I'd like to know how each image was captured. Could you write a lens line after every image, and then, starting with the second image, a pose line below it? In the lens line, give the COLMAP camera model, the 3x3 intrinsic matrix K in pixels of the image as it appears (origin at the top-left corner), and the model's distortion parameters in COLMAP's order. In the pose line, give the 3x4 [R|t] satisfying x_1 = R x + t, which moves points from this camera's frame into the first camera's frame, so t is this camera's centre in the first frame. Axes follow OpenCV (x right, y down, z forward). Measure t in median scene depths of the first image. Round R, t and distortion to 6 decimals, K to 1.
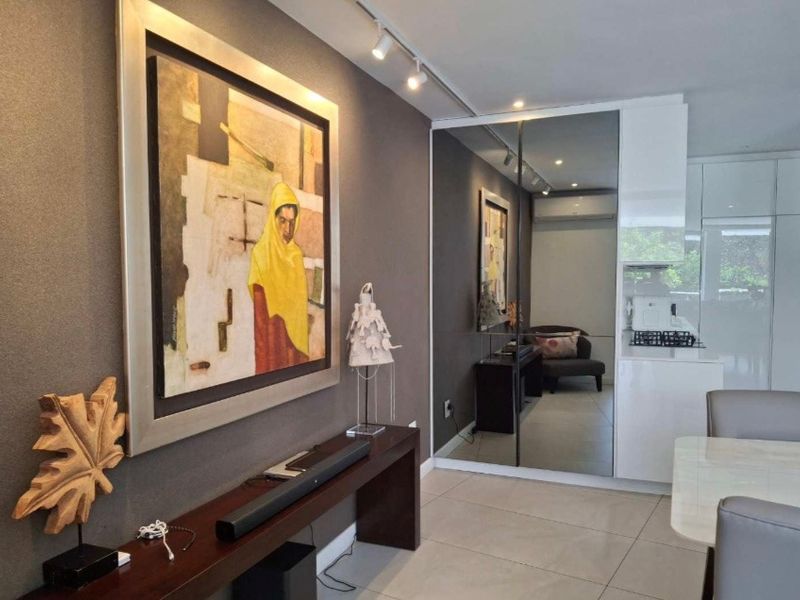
lens RADIAL K [[605.8, 0, 400.2], [0, 605.8, 319.6], [0, 0, 1]] dist [-0.003640, -0.007122]
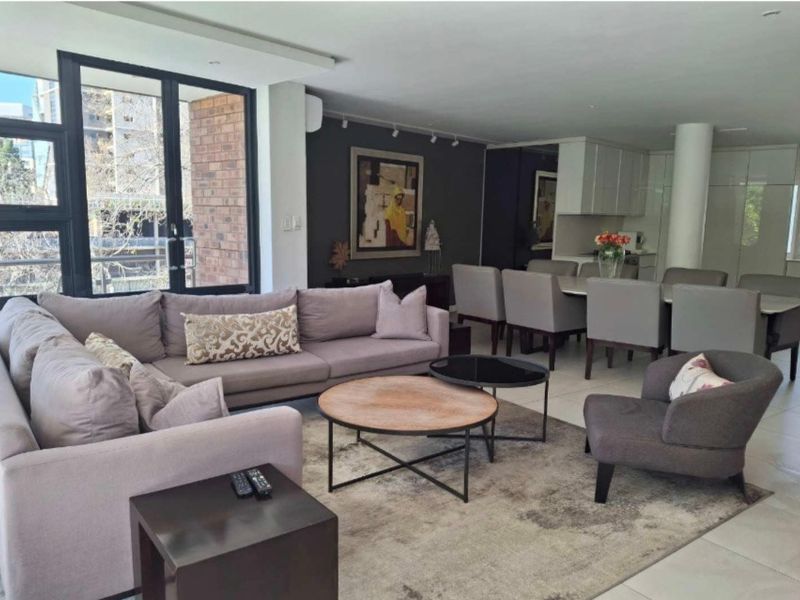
lens RADIAL K [[605.8, 0, 400.2], [0, 605.8, 319.6], [0, 0, 1]] dist [-0.003640, -0.007122]
pose [[0.934374, 0.074075, -0.348509, 1.060646], [-0.041679, 0.994158, 0.099561, 0.159765], [0.353848, -0.078502, 0.932003, -2.184013]]
